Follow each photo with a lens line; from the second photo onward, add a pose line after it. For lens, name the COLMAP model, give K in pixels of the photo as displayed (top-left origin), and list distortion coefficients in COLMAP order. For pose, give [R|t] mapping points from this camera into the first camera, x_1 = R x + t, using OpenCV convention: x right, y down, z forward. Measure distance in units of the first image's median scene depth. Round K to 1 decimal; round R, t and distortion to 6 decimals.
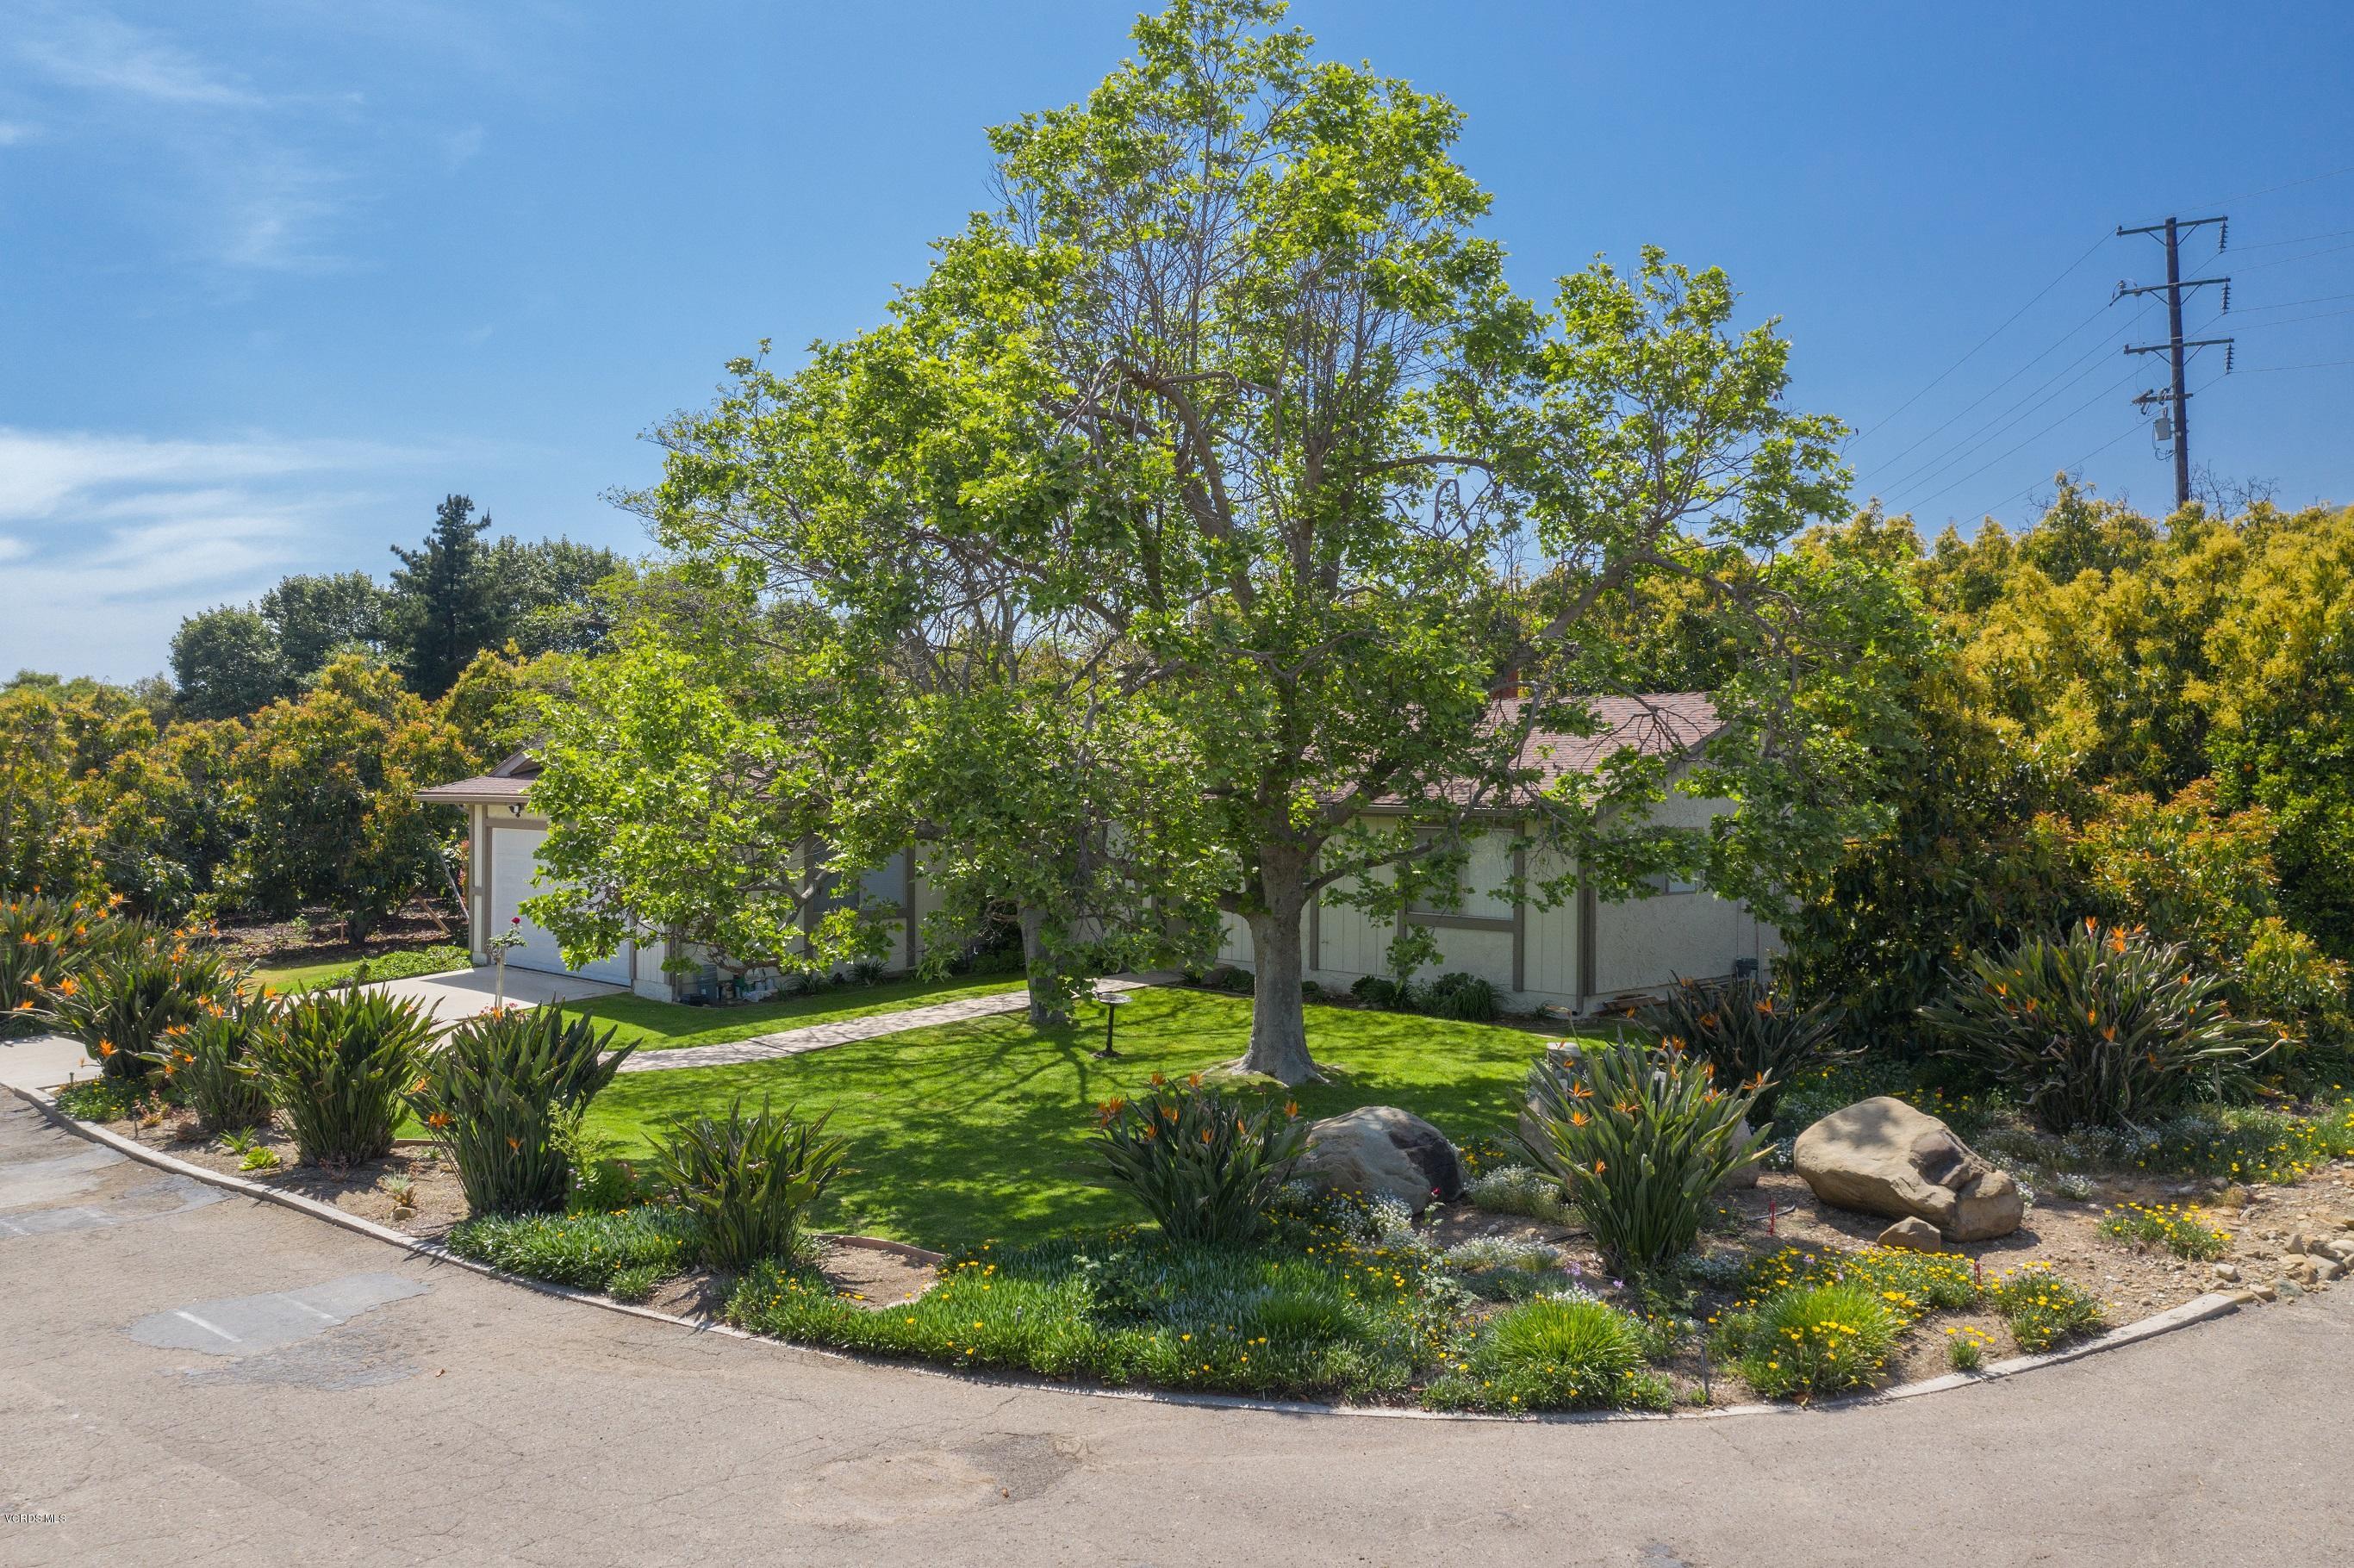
lens RADIAL K [[1816.1, 0, 1187.5], [0, 1816.1, 783.5], [0, 0, 1]] dist [-0.043698, 0.026919]
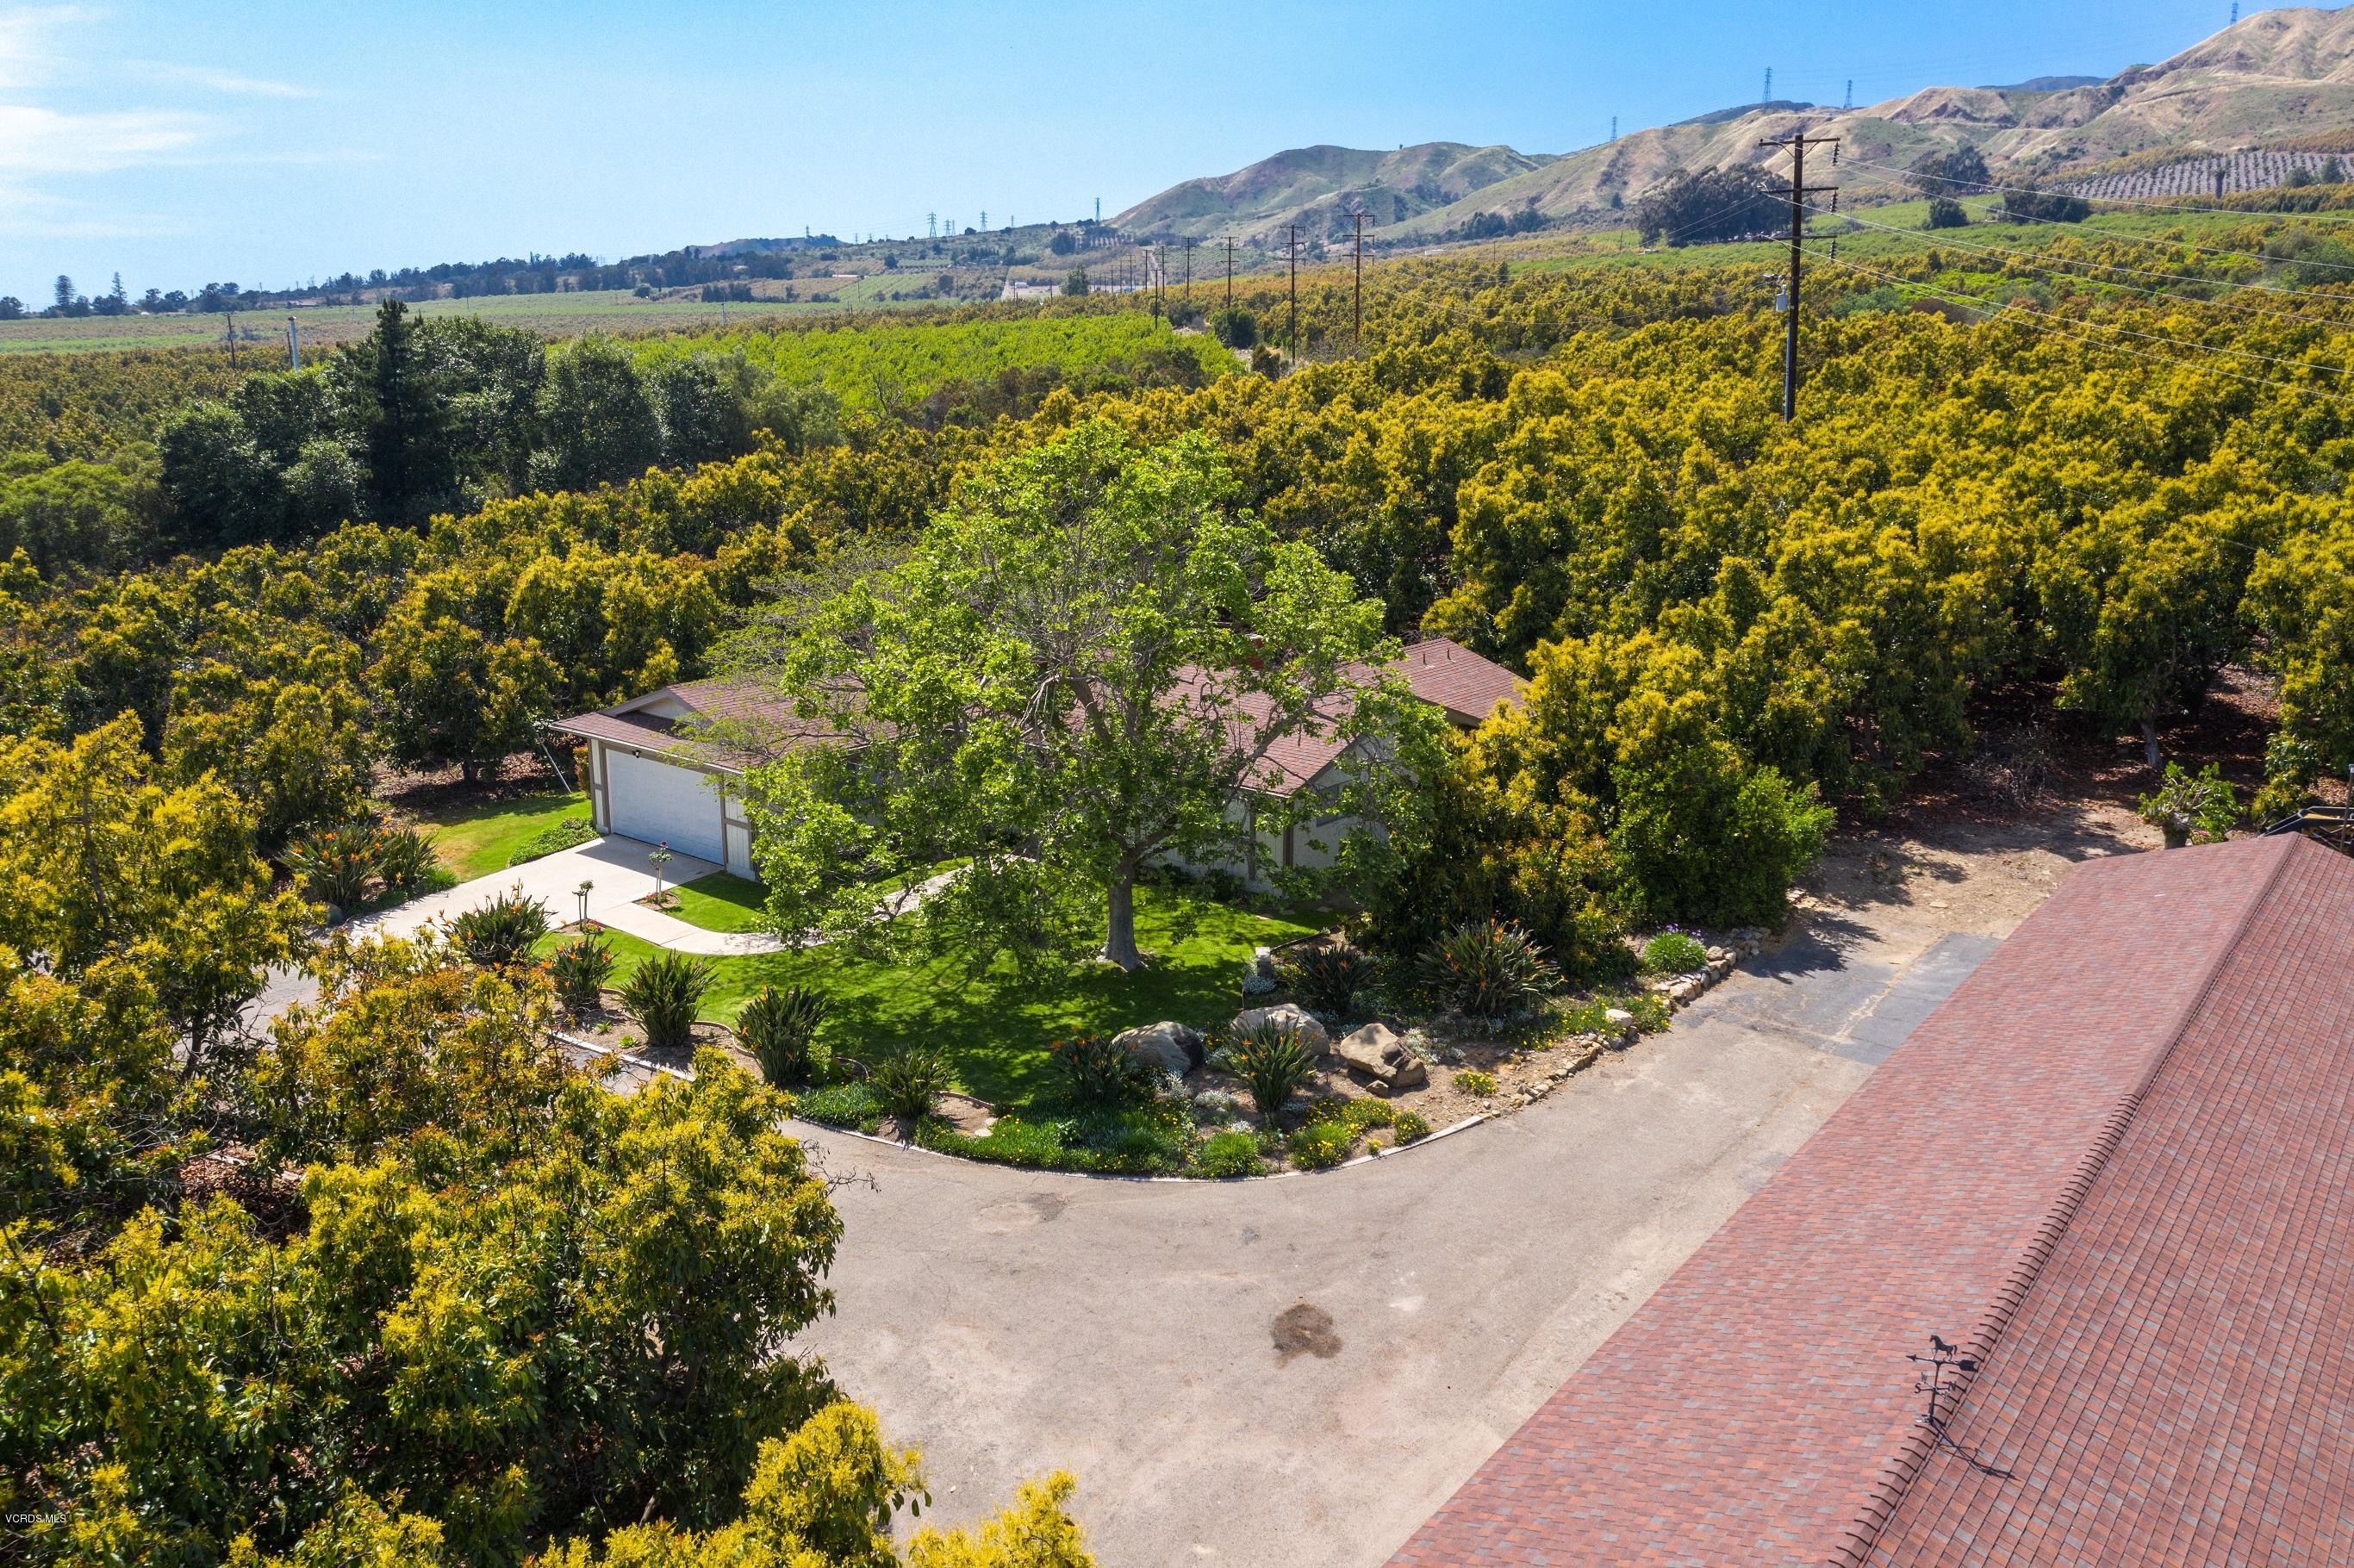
lens RADIAL K [[1816.1, 0, 1174.0], [0, 1816.1, 784.2], [0, 0, 1]] dist [-0.043698, 0.026919]
pose [[0.995542, -0.026585, 0.090490, -0.111725], [0.003433, 0.969028, 0.246926, -0.861997], [-0.094252, -0.245515, 0.964800, -1.445403]]
